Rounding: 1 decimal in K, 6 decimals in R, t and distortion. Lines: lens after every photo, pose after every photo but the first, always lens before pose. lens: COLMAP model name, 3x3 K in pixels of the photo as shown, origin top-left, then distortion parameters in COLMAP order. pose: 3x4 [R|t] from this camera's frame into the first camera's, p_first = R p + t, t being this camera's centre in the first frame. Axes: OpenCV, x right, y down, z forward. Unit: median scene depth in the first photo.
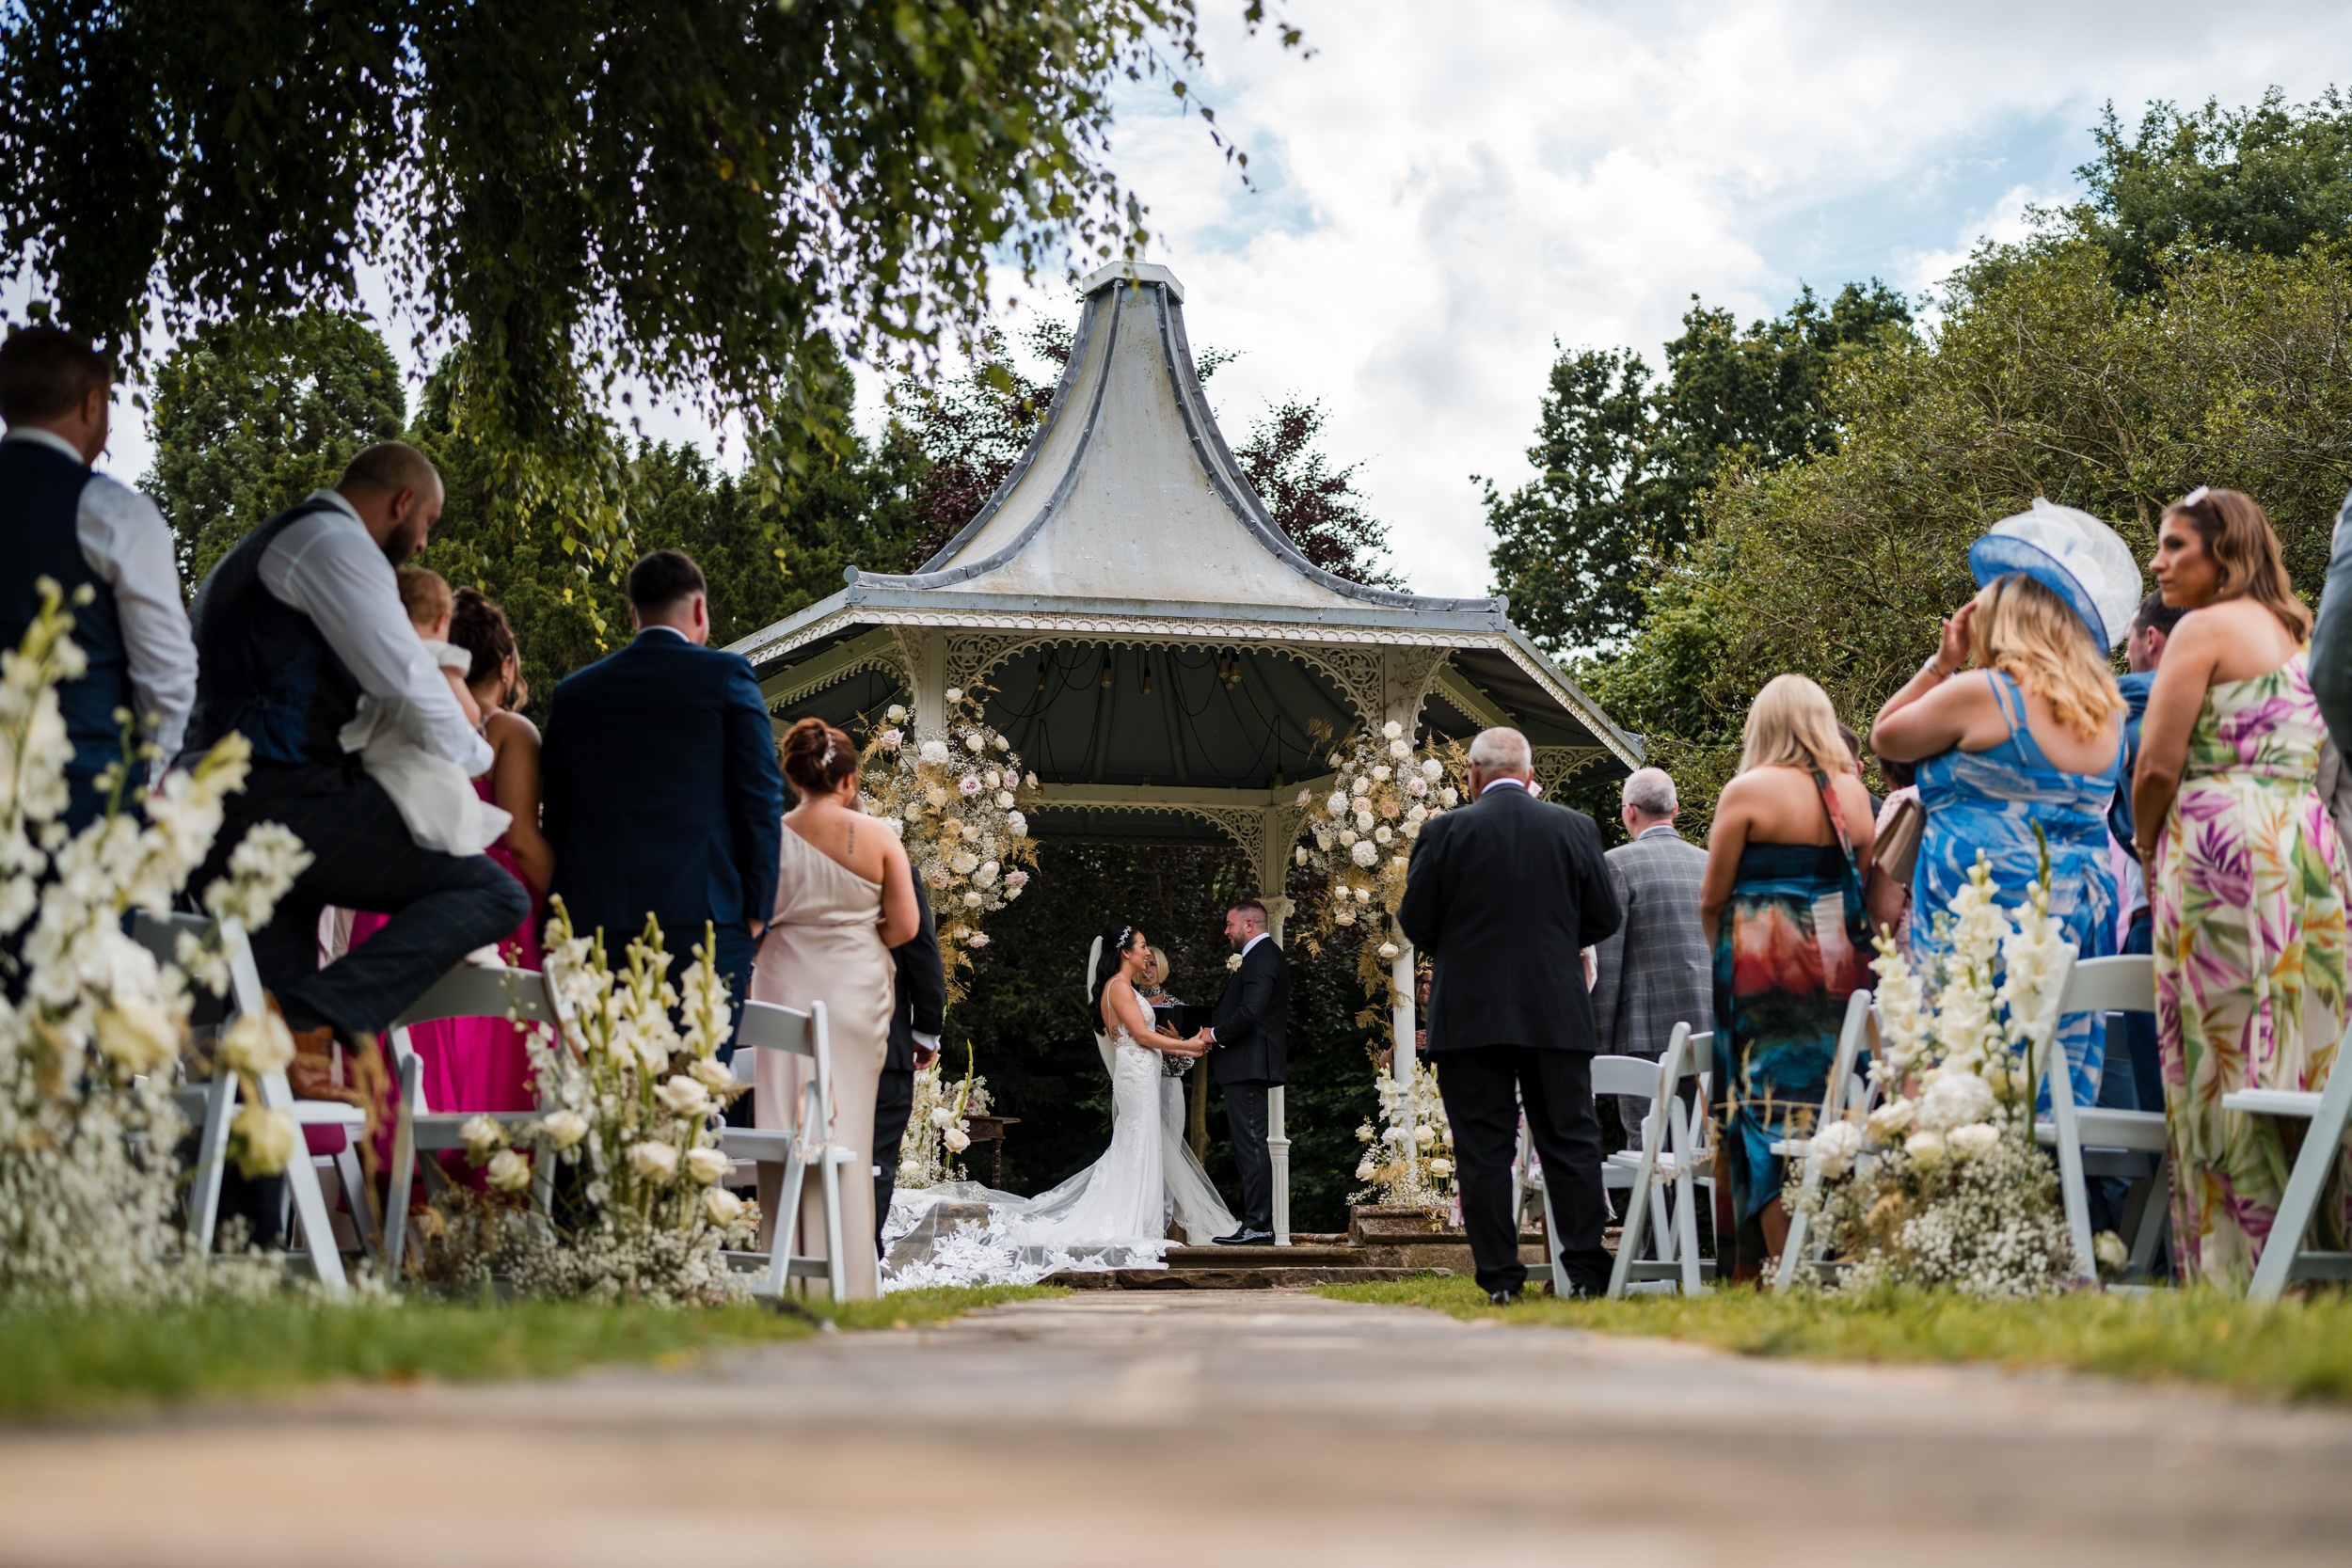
lens RADIAL K [[2501.0, 0, 1160.6], [0, 2501.0, 792.9], [0, 0, 1]] dist [0.020175, 0.000000]
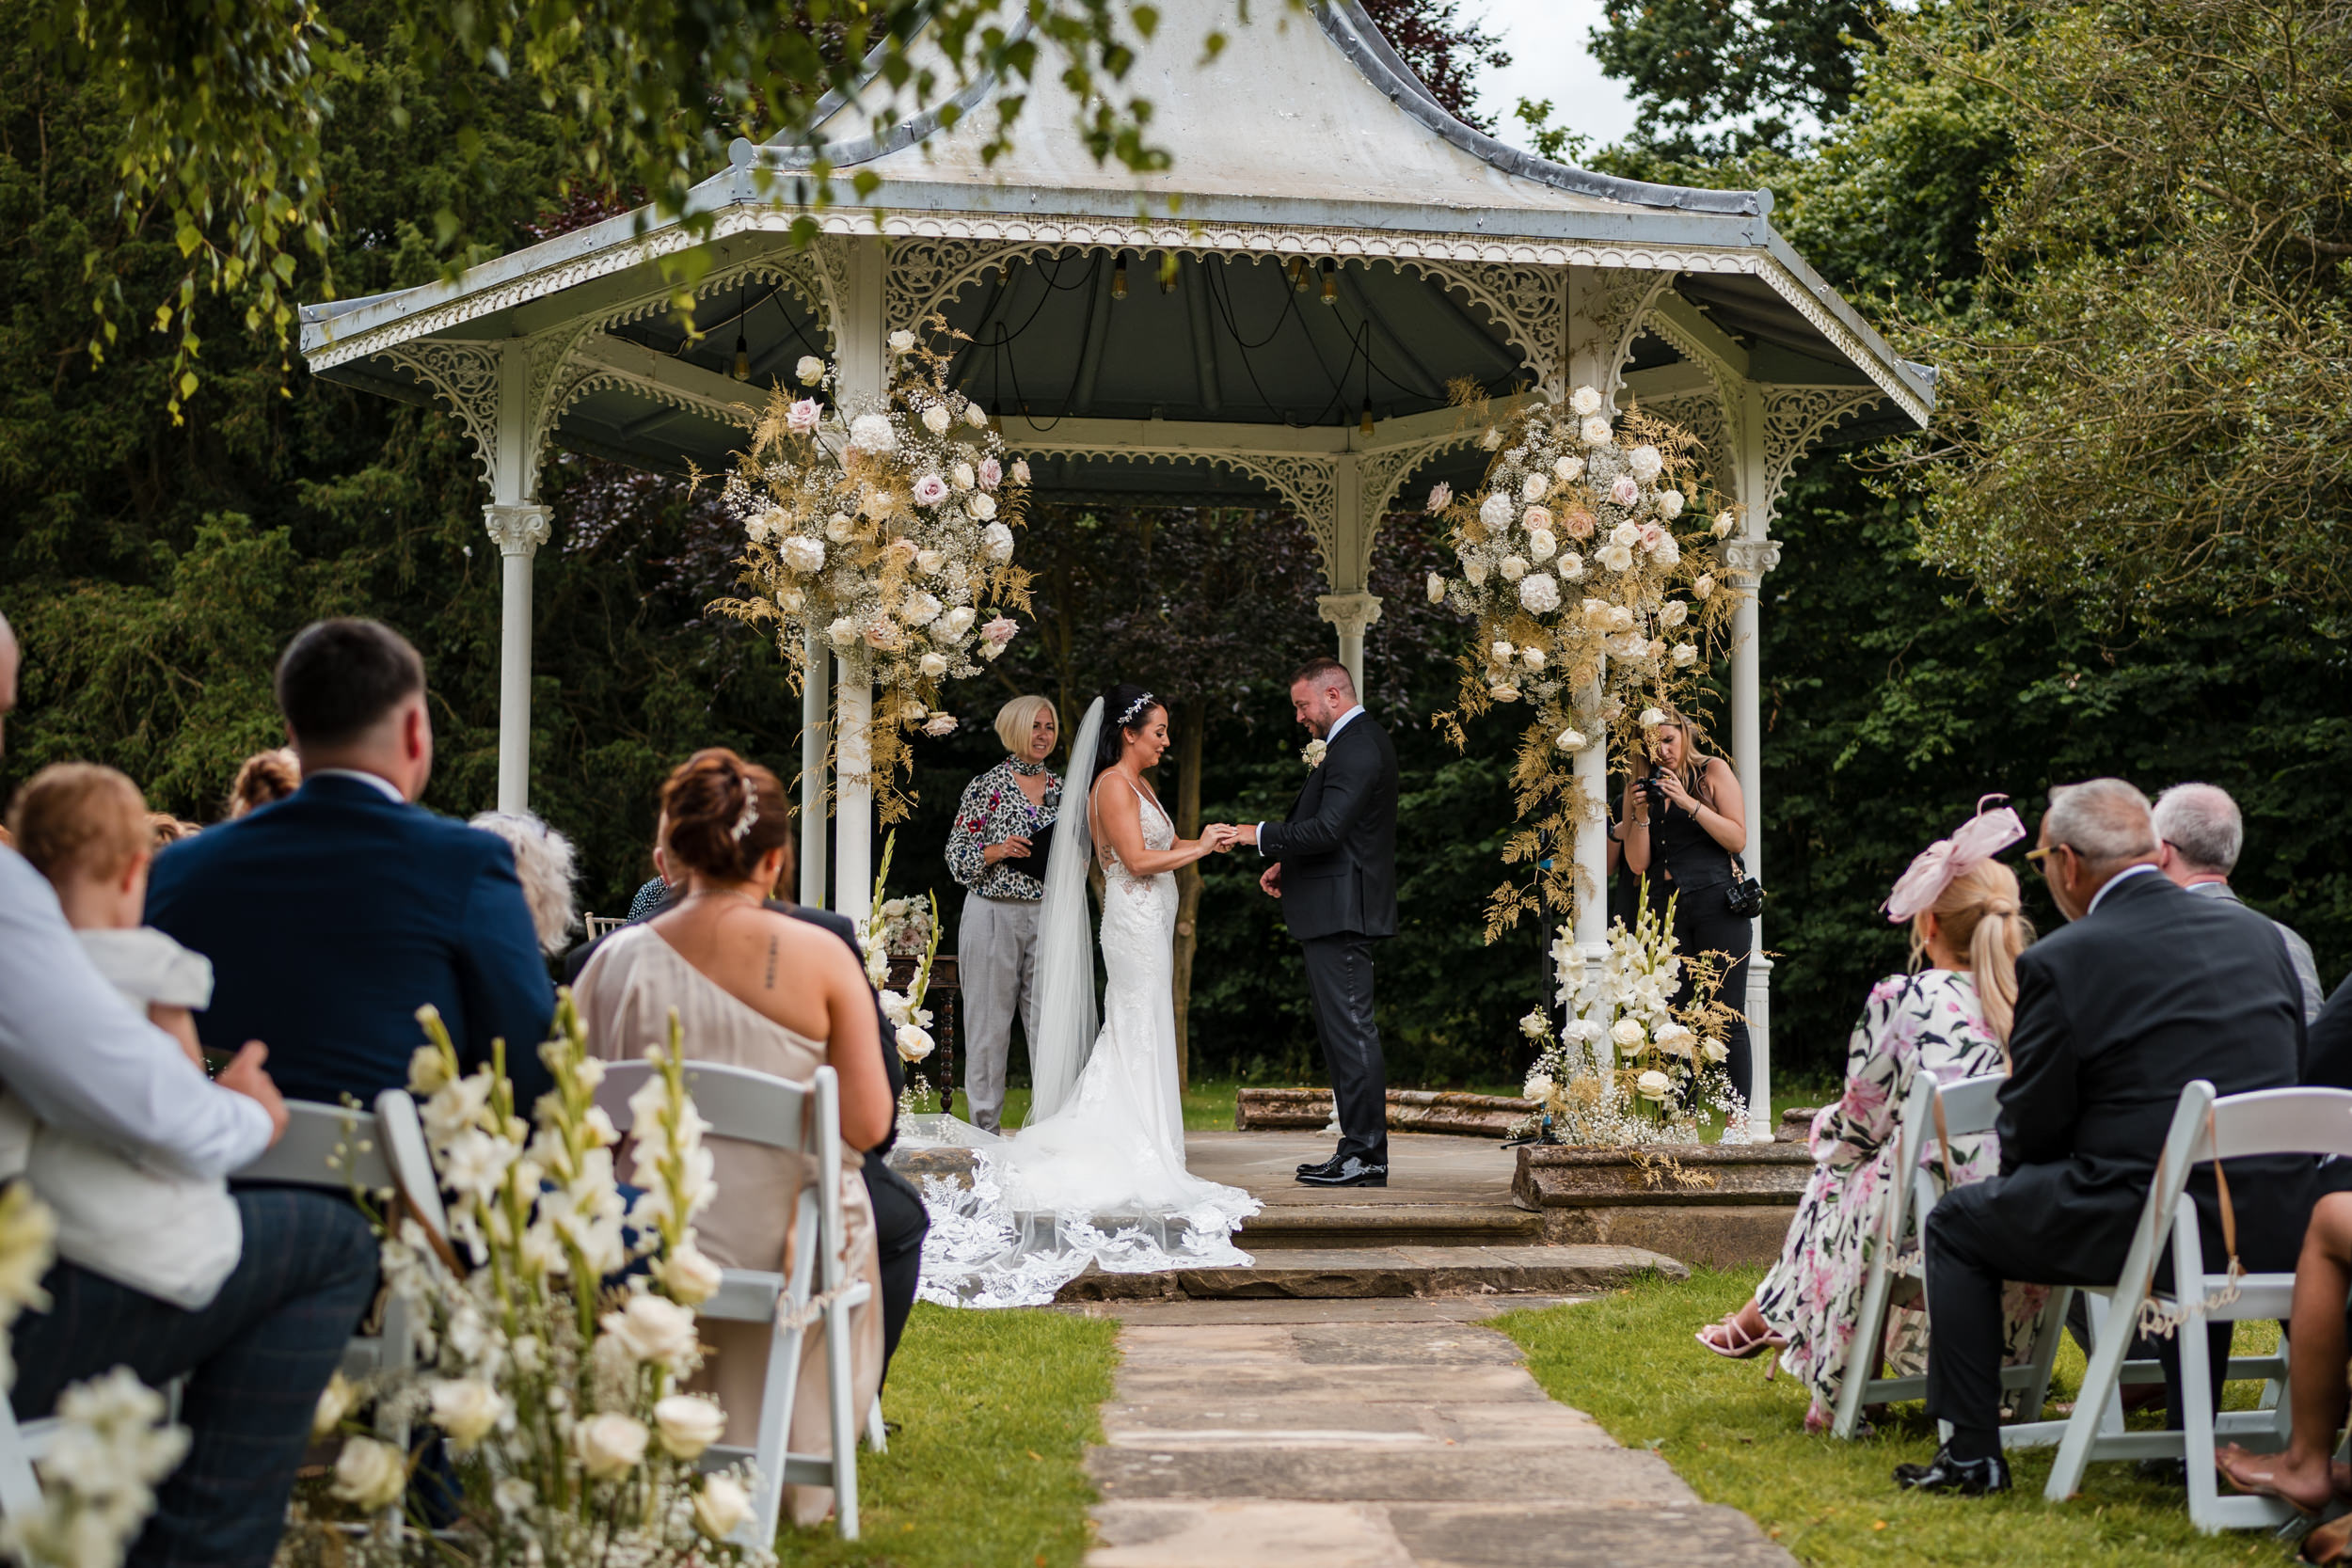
lens RADIAL K [[3605.0, 0, 1188.1], [0, 3605.0, 777.0], [0, 0, 1]] dist [0.023791, 0.000000]
pose [[0.999125, 0.003850, 0.041647, -0.047602], [-0.010023, 0.988780, 0.149046, -0.066997], [-0.040606, -0.149333, 0.987953, 0.078667]]
